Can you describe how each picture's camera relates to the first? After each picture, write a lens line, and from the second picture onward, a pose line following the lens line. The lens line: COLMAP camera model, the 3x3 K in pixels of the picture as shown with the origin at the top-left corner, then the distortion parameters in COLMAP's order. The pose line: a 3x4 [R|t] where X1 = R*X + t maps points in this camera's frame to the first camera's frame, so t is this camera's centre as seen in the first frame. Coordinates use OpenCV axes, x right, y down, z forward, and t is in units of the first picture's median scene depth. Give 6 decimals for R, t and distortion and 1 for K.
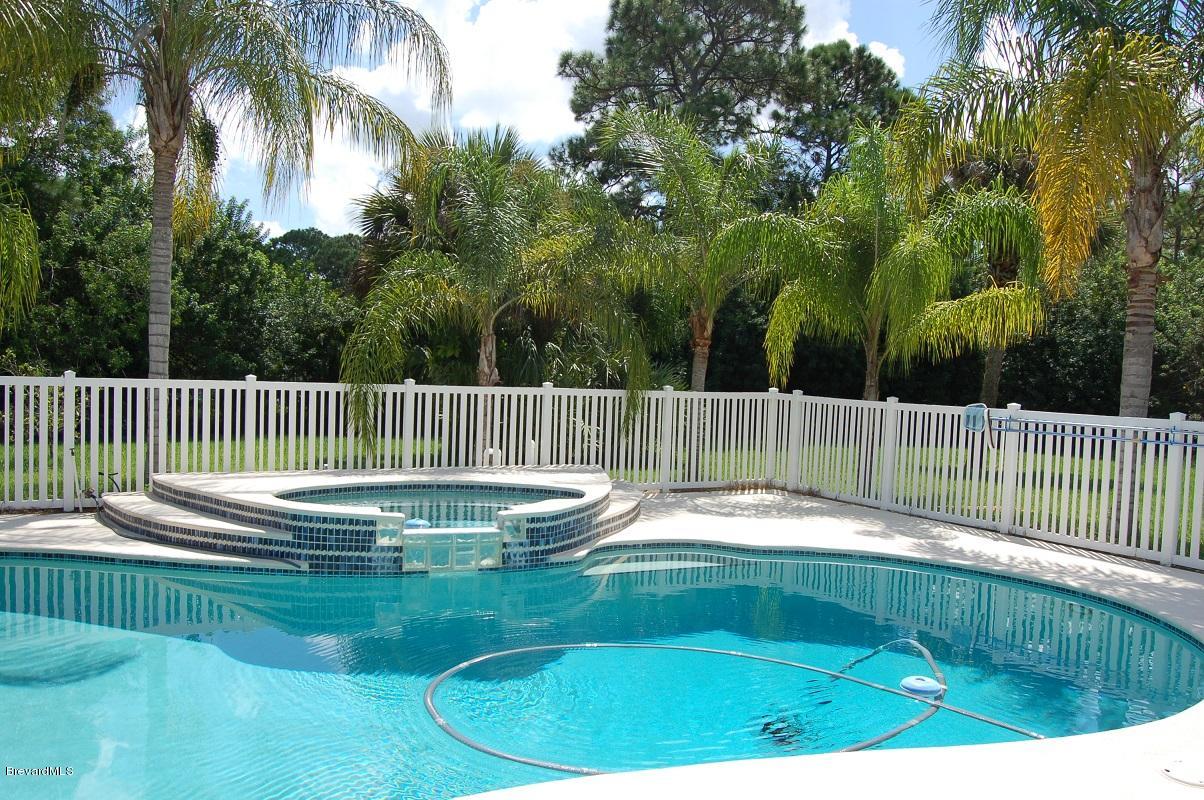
lens RADIAL K [[959.8, 0, 603.2], [0, 959.8, 407.6], [0, 0, 1]] dist [-0.096923, 0.045804]
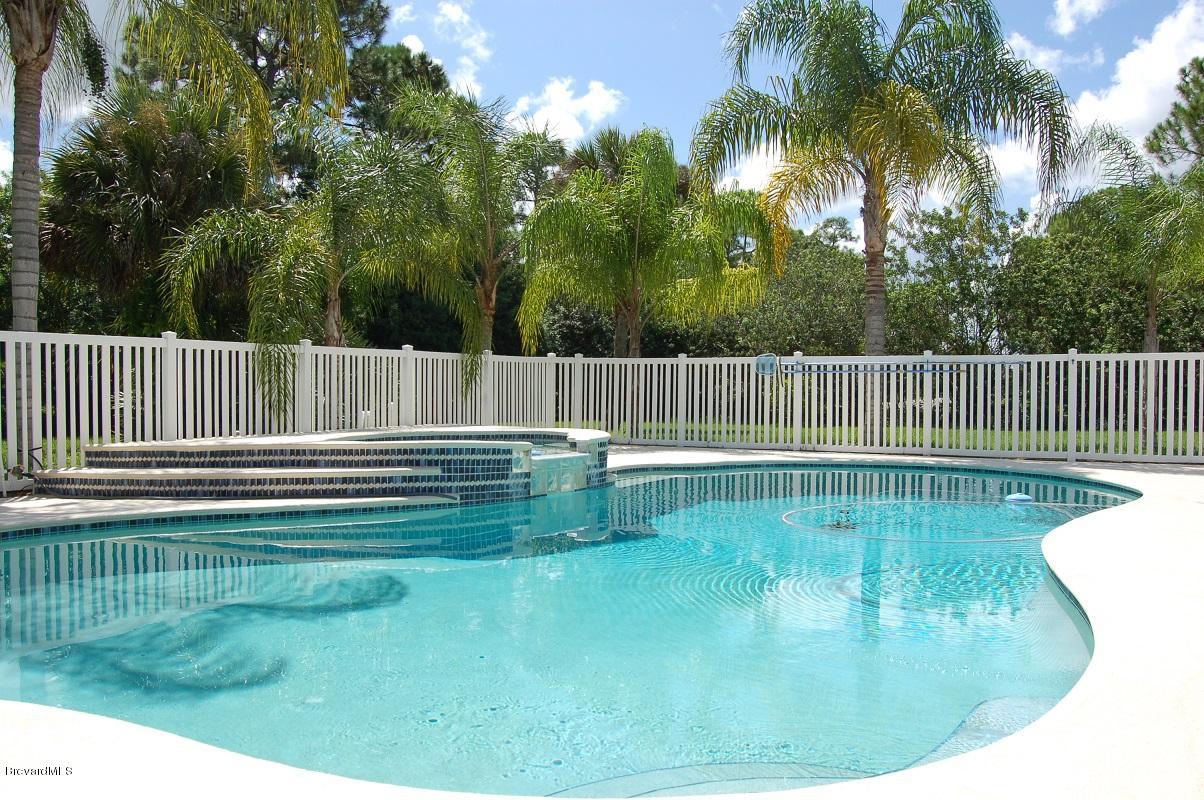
lens RADIAL K [[959.8, 0, 603.7], [0, 959.8, 410.6], [0, 0, 1]] dist [-0.096923, 0.045804]
pose [[0.829578, -0.045903, 0.556501, -0.516769], [0.047899, 0.998792, 0.010982, 0.048106], [-0.556332, 0.017545, 0.830775, 0.041592]]
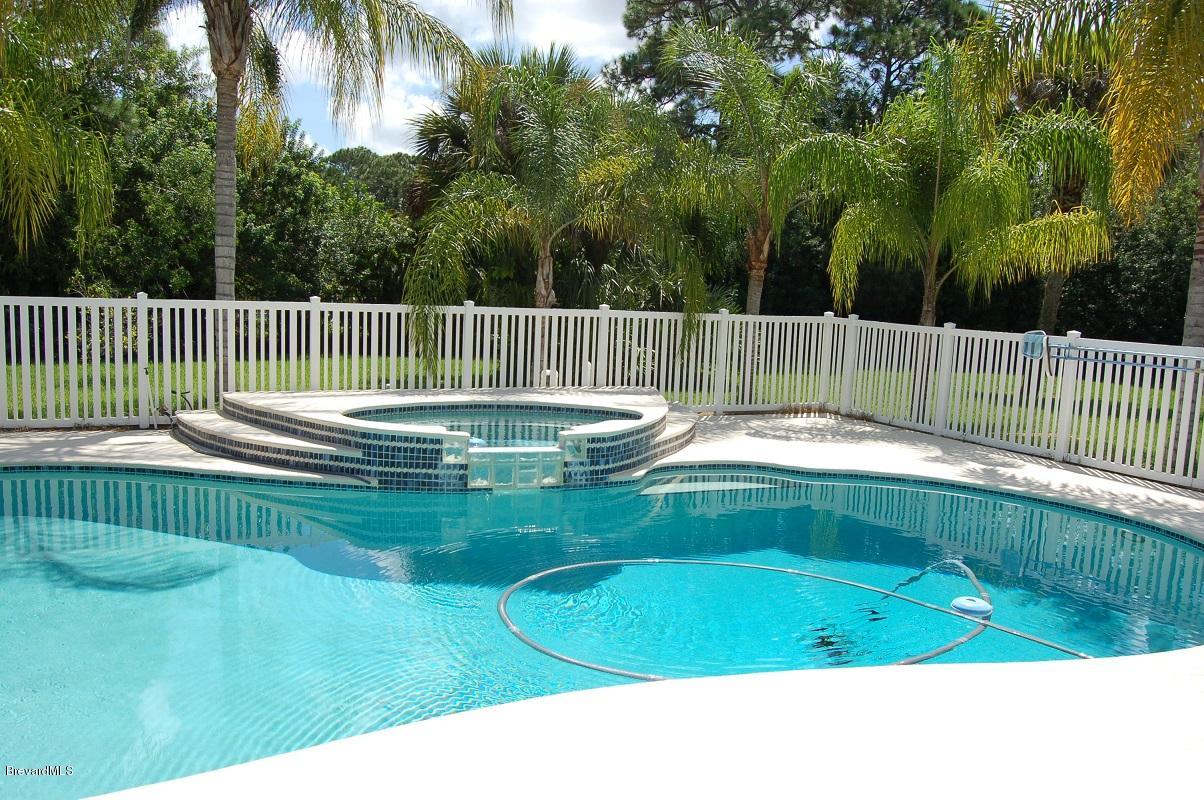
lens RADIAL K [[959.8, 0, 601.9], [0, 959.8, 411.7], [0, 0, 1]] dist [-0.096923, 0.045804]
pose [[0.998651, 0.011809, -0.050556, -0.009383], [-0.007409, 0.996237, 0.086356, -0.001341], [0.051386, -0.085865, 0.994981, -0.014332]]
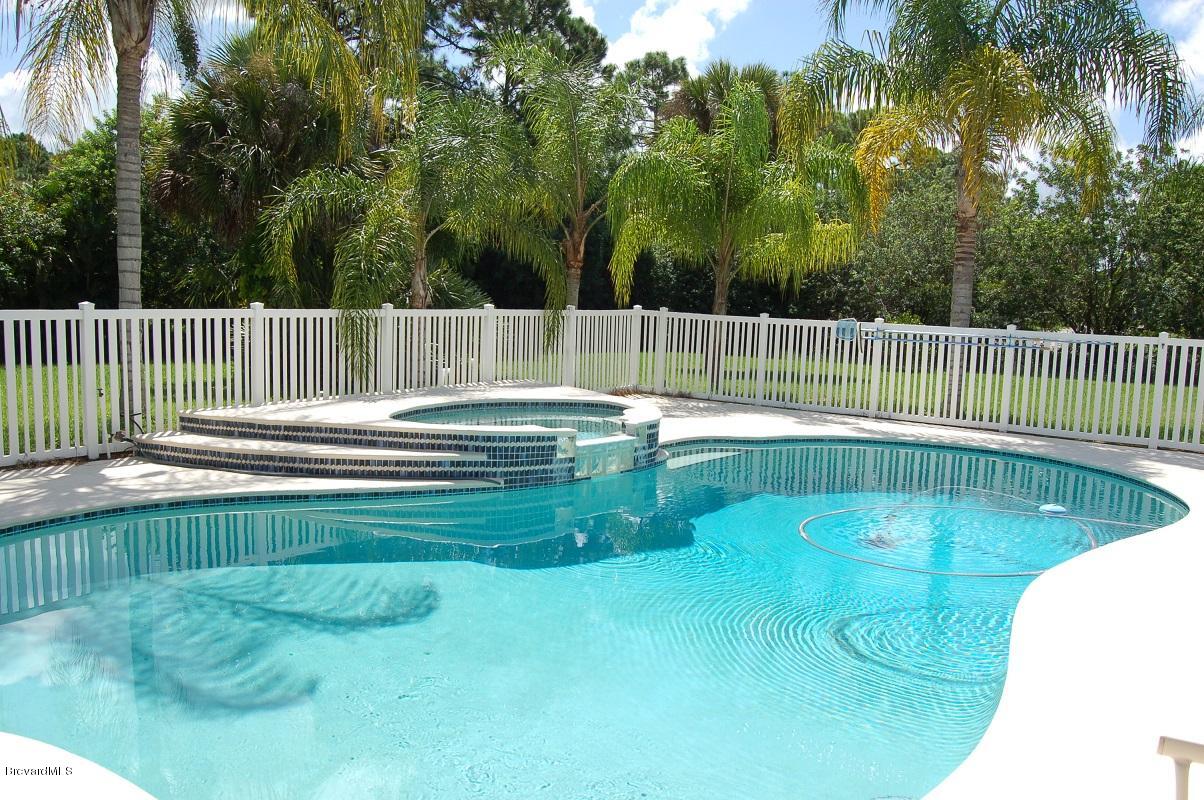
lens RADIAL K [[959.8, 0, 601.9], [0, 959.8, 414.6], [0, 0, 1]] dist [-0.096923, 0.045804]
pose [[0.898077, -0.061621, 0.435500, -0.472127], [0.016540, 0.994168, 0.106562, -0.017720], [-0.439527, -0.088498, 0.893859, -0.018652]]
